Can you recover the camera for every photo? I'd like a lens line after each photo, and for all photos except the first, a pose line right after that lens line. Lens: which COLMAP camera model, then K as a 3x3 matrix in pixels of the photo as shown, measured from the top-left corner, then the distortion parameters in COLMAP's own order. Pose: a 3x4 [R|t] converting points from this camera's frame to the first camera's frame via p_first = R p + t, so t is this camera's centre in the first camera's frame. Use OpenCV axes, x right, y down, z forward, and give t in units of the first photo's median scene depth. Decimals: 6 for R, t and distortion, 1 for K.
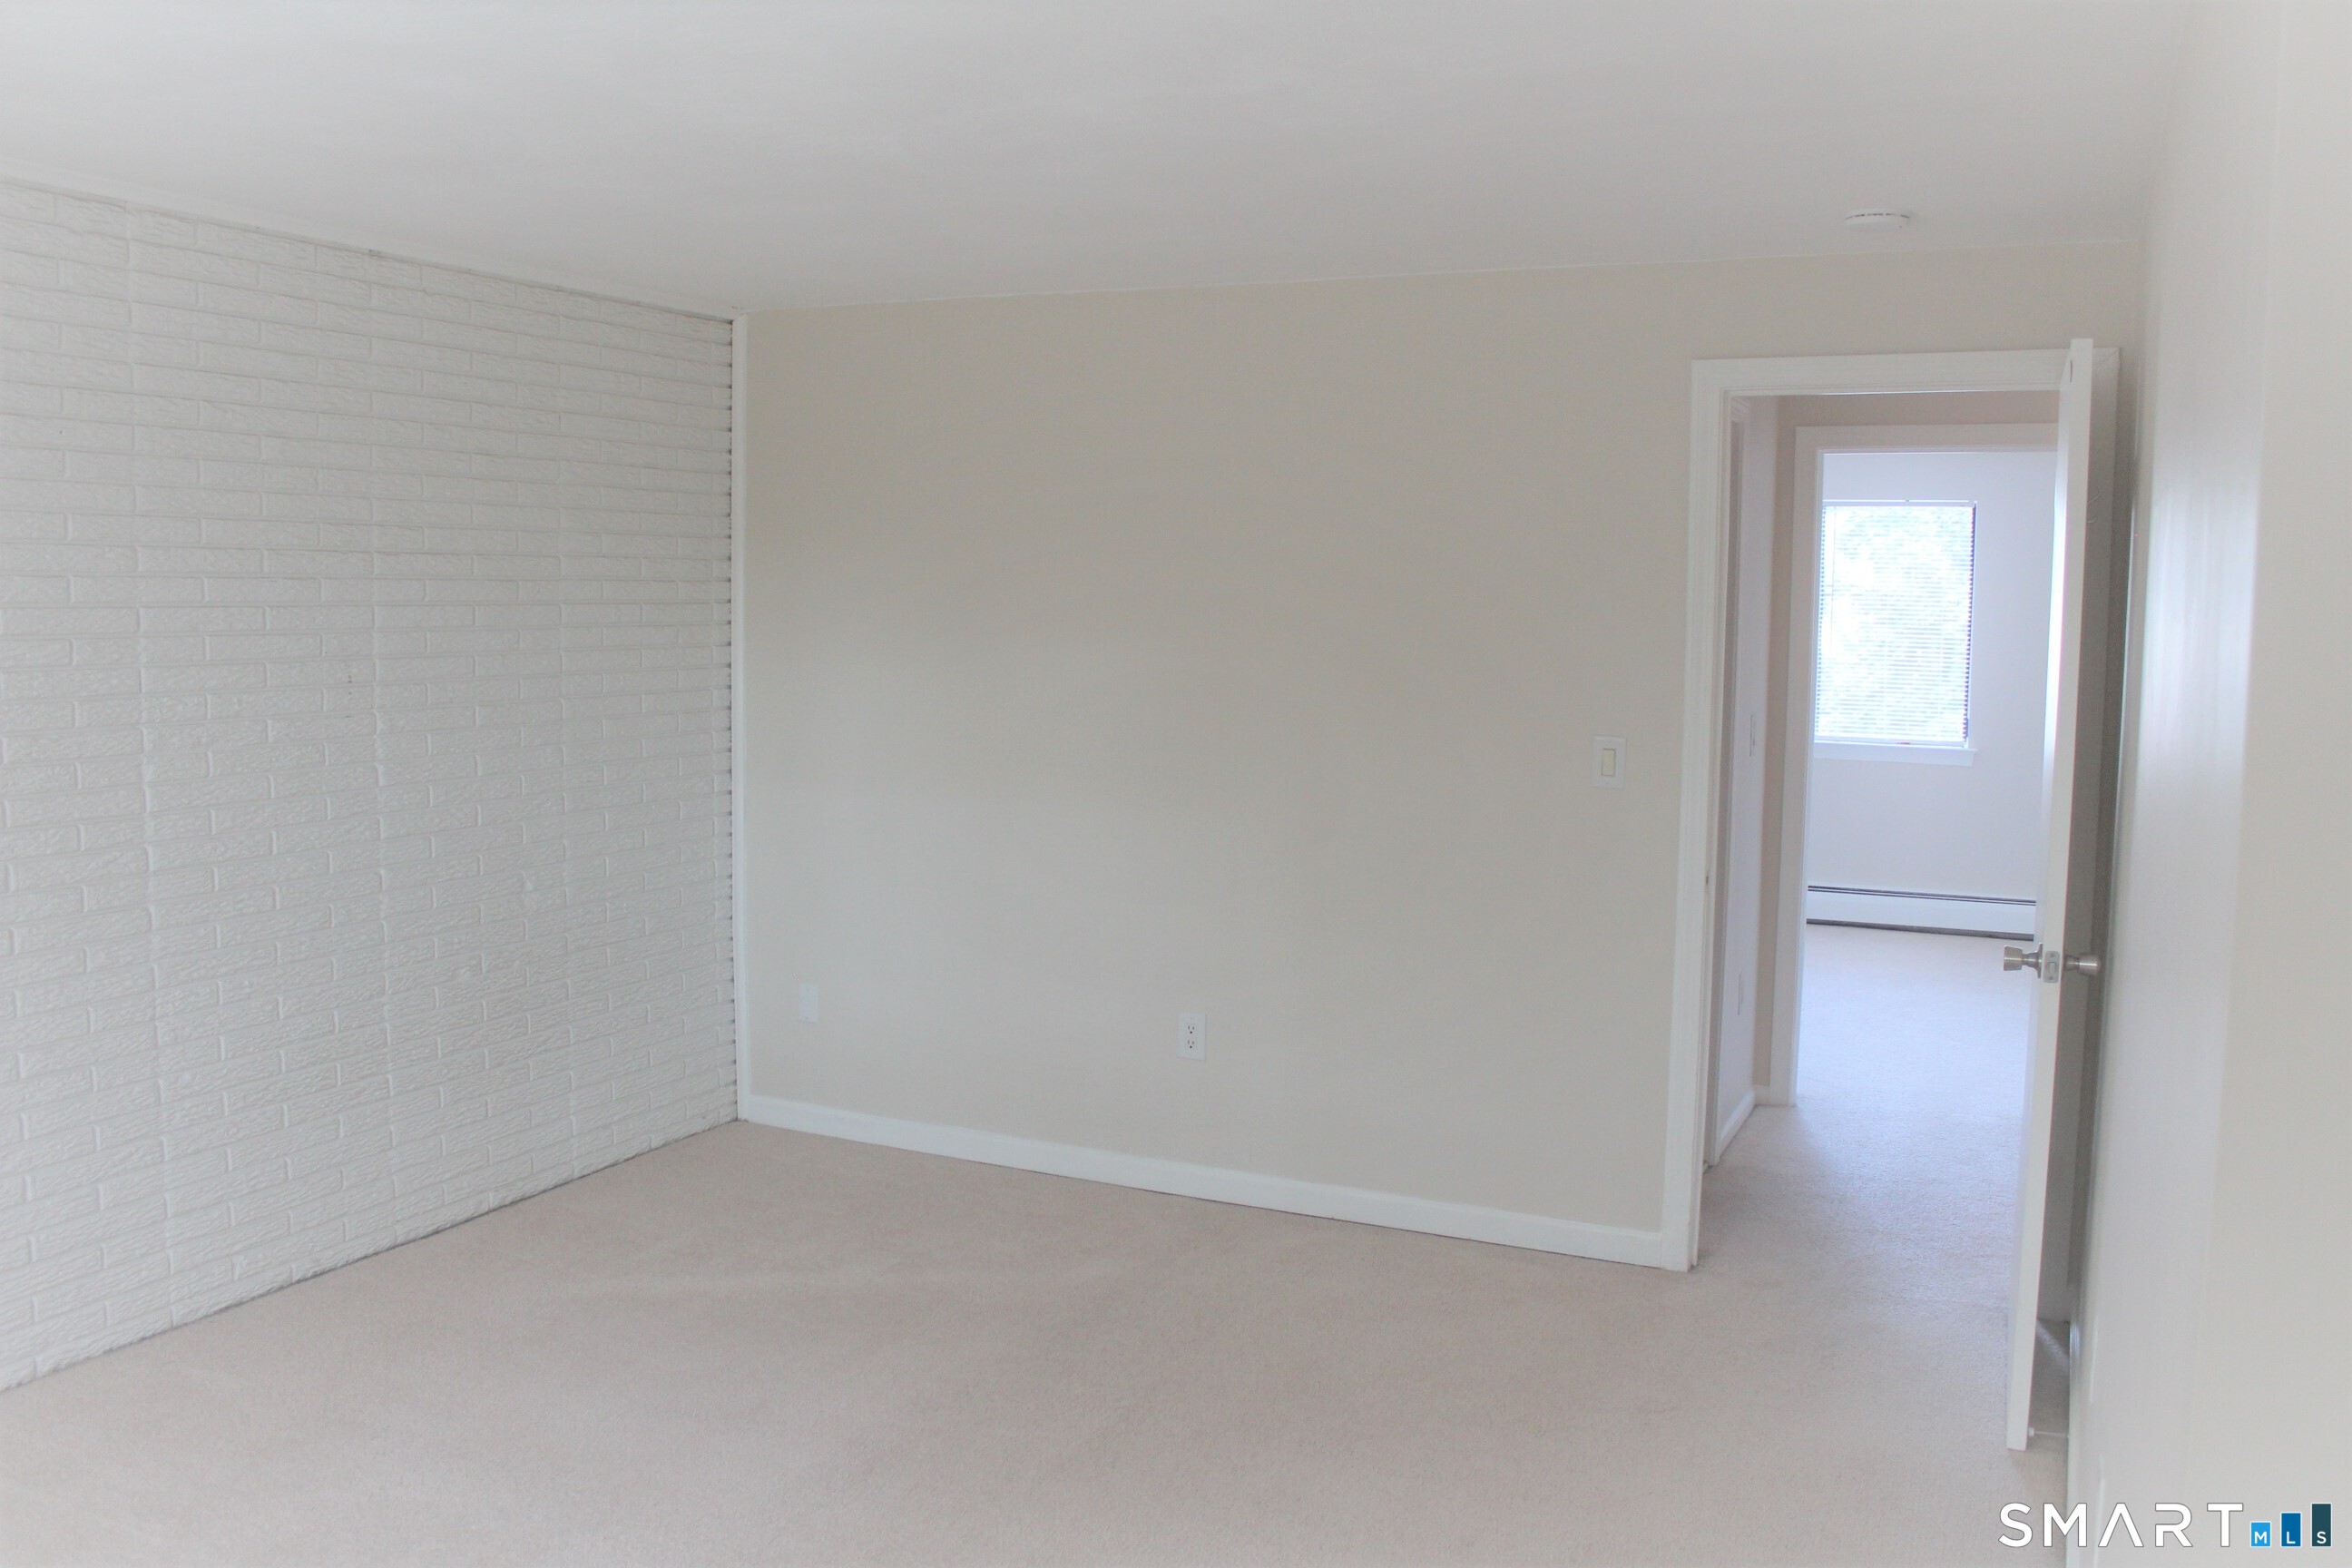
lens RADIAL K [[1937.5, 0, 1176.0], [0, 1937.5, 784.0], [0, 0, 1]] dist [-0.165715, 0.159662]
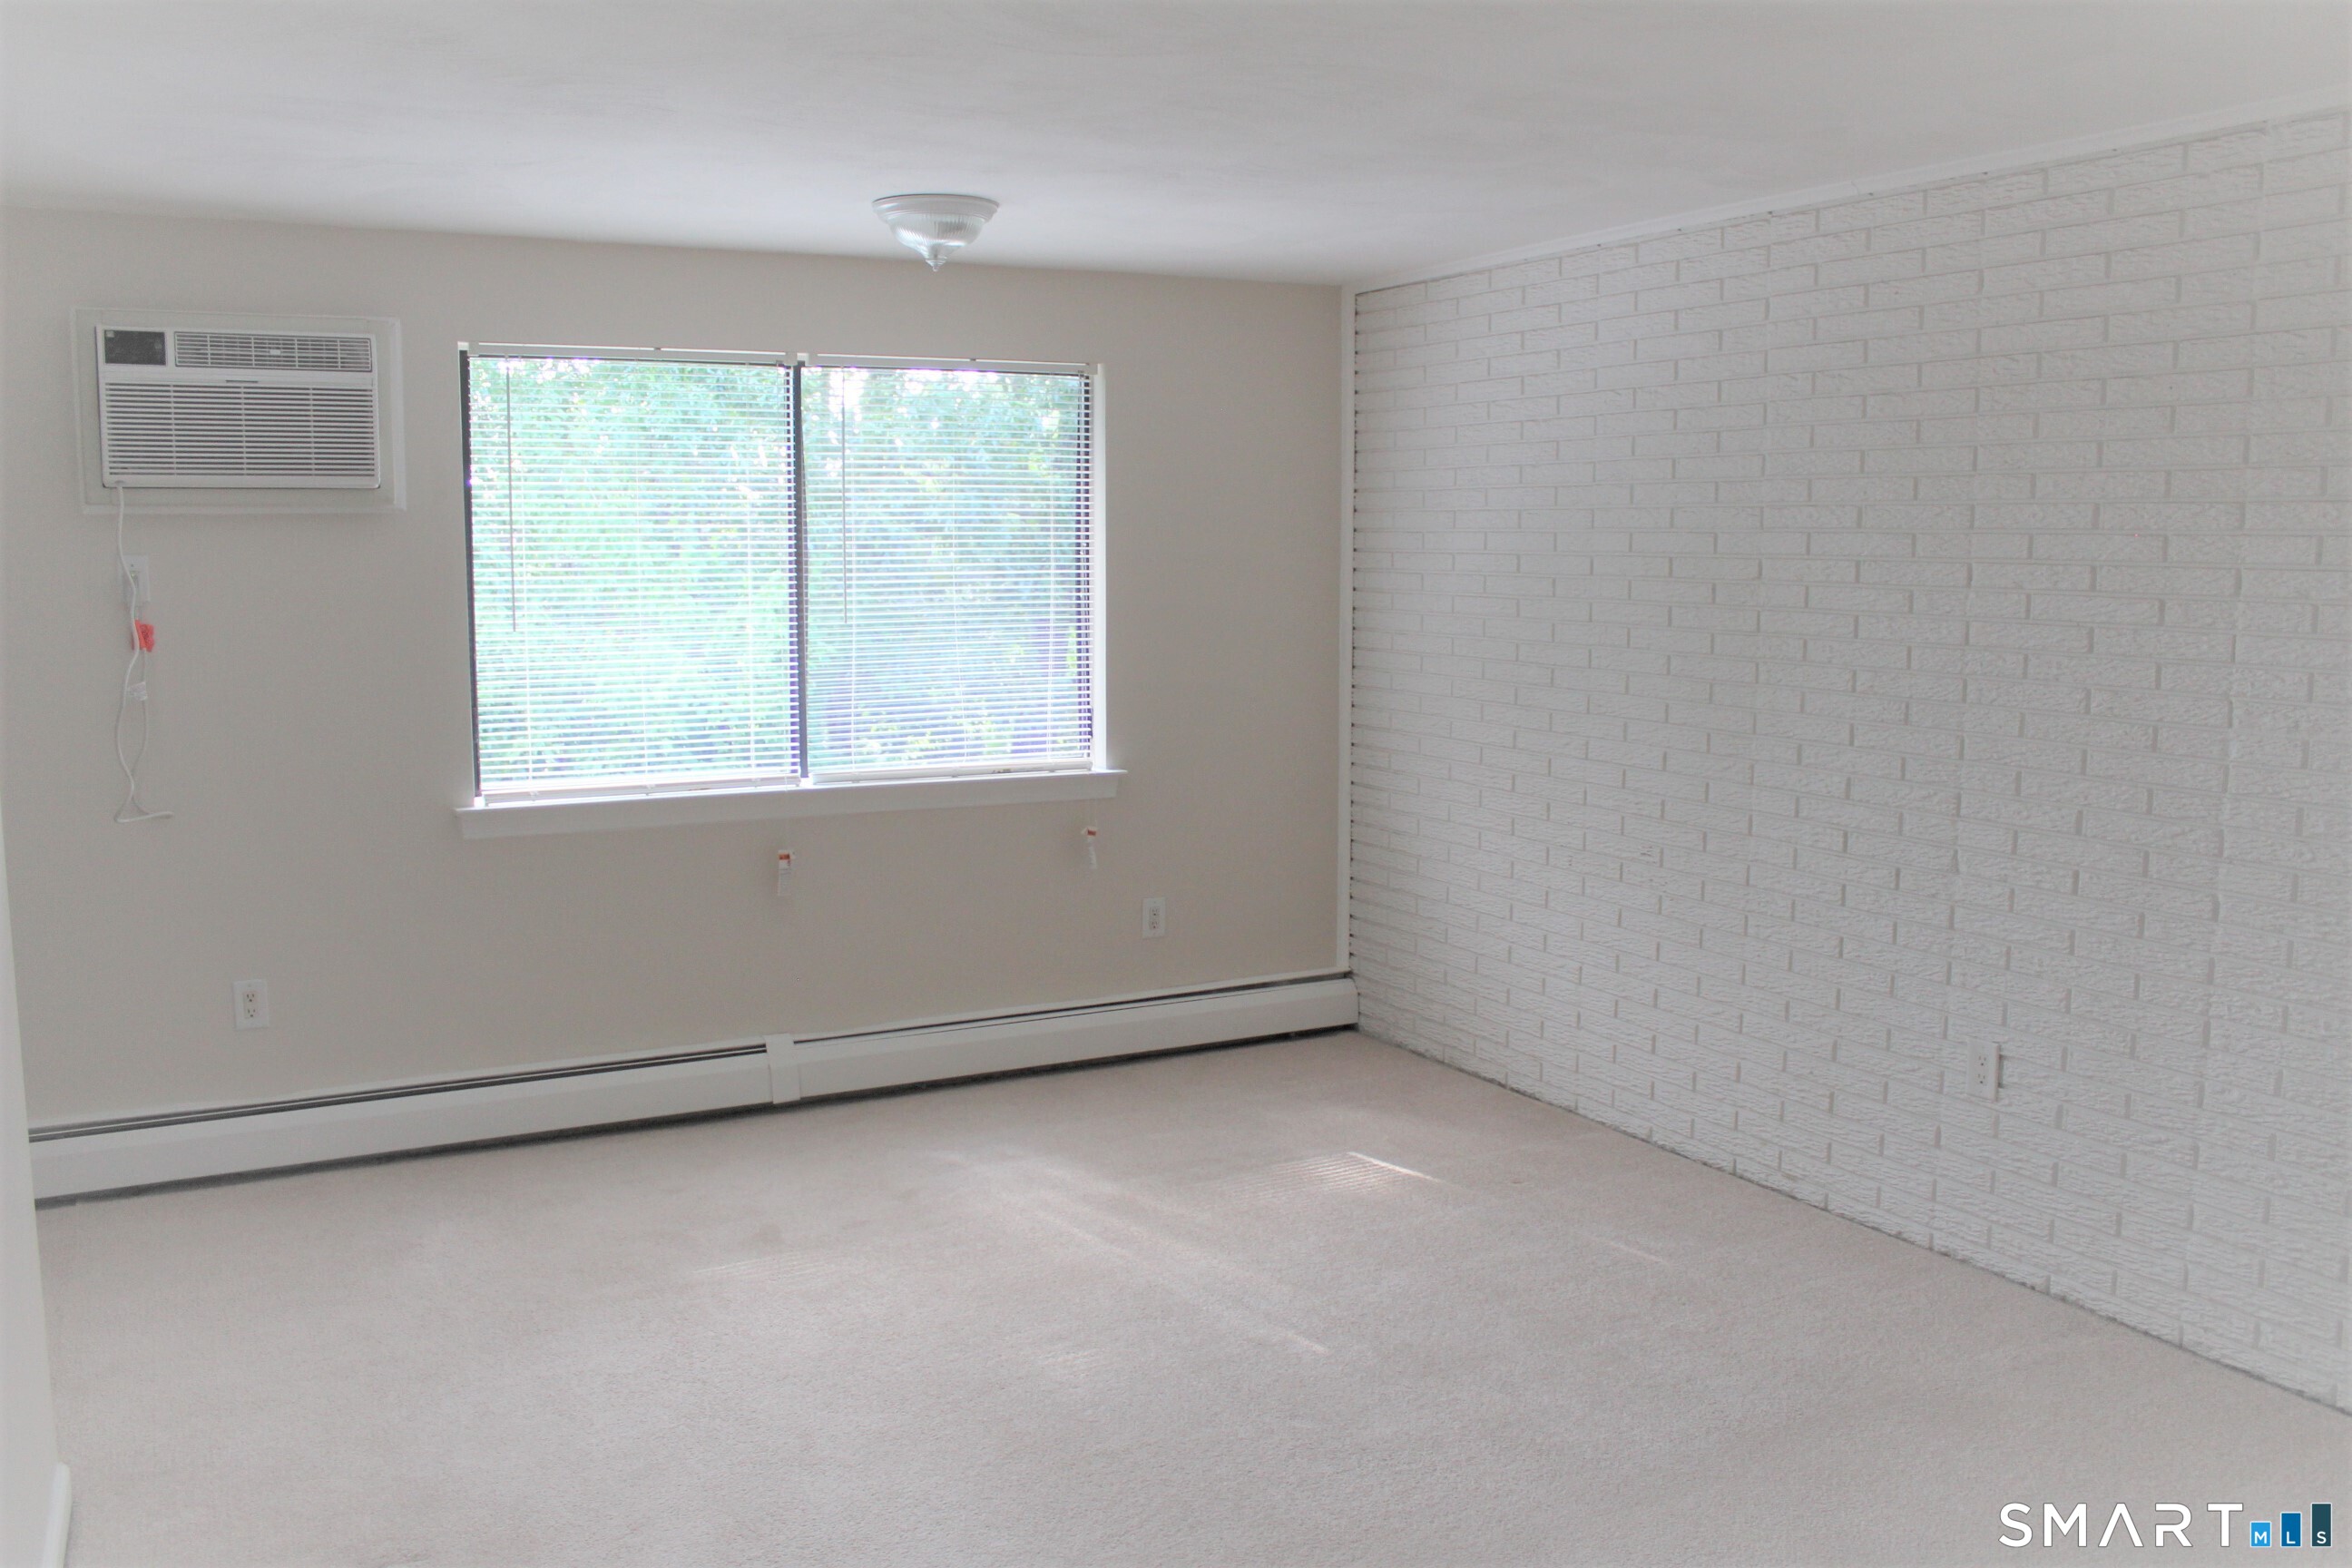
lens RADIAL K [[1937.5, 0, 1176.0], [0, 1937.5, 784.0], [0, 0, 1]] dist [-0.165715, 0.159662]
pose [[-0.596141, 0.087797, -0.798065, 0.517925], [-0.088510, 0.980758, 0.174011, -0.109054], [0.797986, 0.174372, -0.576900, 1.181938]]
